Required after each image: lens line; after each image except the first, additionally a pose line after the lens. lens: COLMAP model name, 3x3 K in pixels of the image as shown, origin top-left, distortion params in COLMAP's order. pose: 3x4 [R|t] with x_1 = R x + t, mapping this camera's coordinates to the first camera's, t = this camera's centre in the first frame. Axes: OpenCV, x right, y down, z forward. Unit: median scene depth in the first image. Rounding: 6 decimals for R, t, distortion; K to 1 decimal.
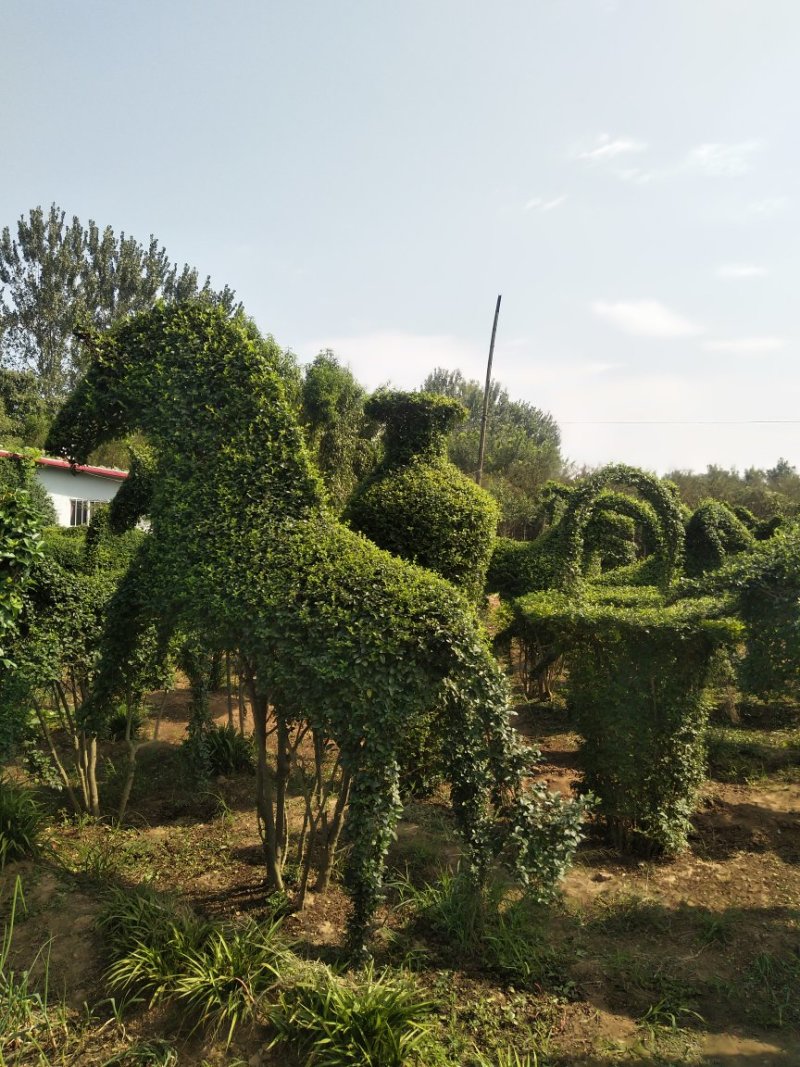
lens RADIAL K [[876.0, 0, 400.0], [0, 876.0, 533.5], [0, 0, 1]] dist [0.010031, -0.001661]
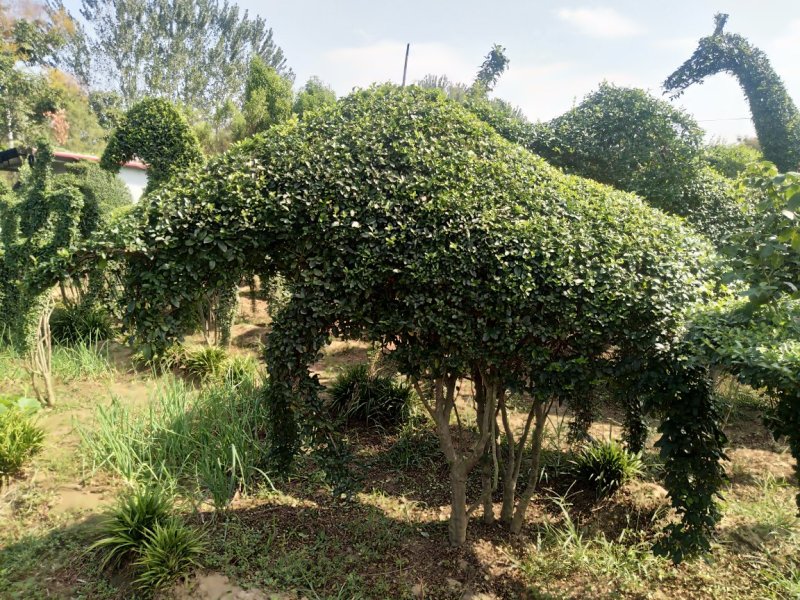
lens RADIAL K [[656.8, 0, 400.0], [0, 656.8, 300.0], [0, 0, 1]] dist [0.010031, -0.001661]
pose [[0.999626, -0.024655, -0.011869, 0.387830], [0.026094, 0.989489, 0.142232, 0.024245], [0.008237, -0.142489, 0.989762, -0.736517]]
